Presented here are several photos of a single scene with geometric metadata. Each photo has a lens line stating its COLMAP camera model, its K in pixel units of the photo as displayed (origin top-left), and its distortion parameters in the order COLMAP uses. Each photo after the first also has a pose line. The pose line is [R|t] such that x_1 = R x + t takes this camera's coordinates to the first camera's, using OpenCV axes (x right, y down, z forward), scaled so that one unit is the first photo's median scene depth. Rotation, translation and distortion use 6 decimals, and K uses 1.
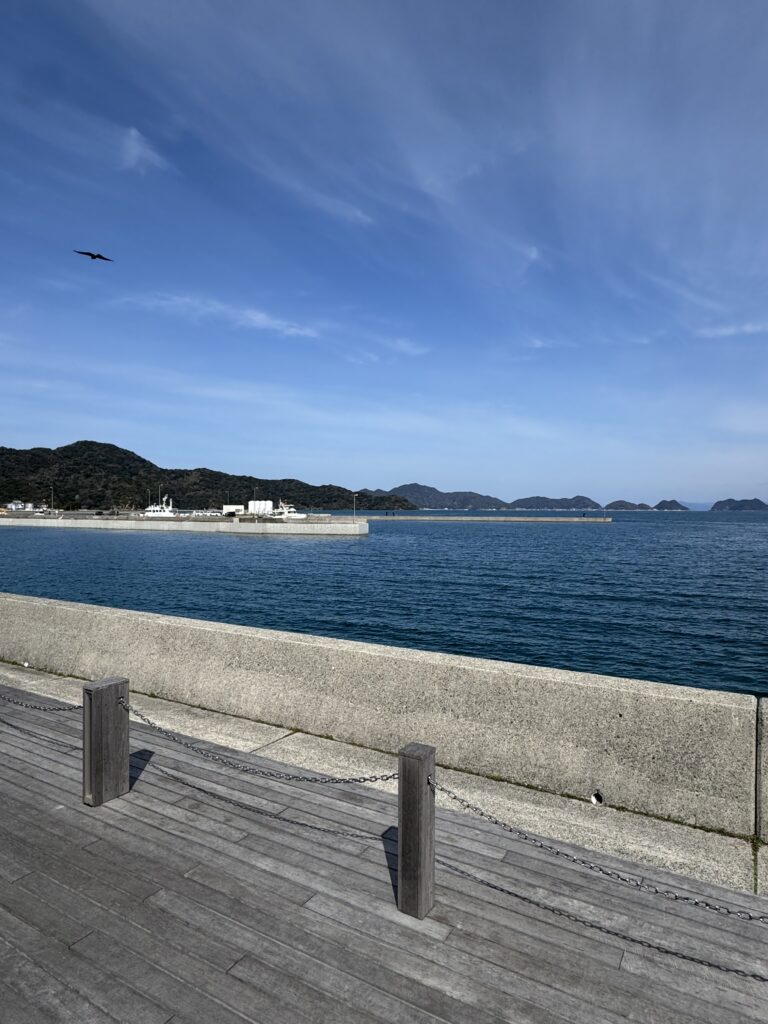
lens RADIAL K [[618.7, 0, 384.0], [0, 618.7, 512.0], [0, 0, 1]] dist [-0.003318, -0.000757]
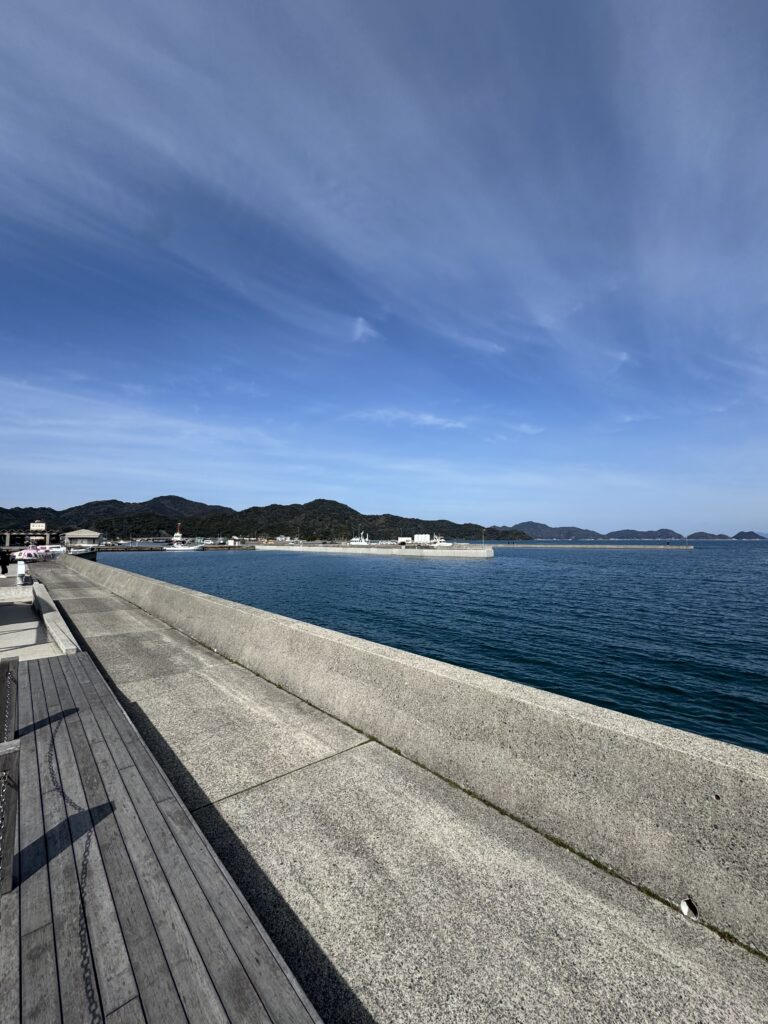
lens RADIAL K [[408.9, 0, 384.0], [0, 408.9, 512.0], [0, 0, 1]] dist [-0.000963, 0.000284]
pose [[0.956954, -0.023176, -0.289312, 0.095396], [0.002185, 0.997354, -0.072668, -0.002522], [0.290230, 0.068908, 0.954473, 0.251017]]
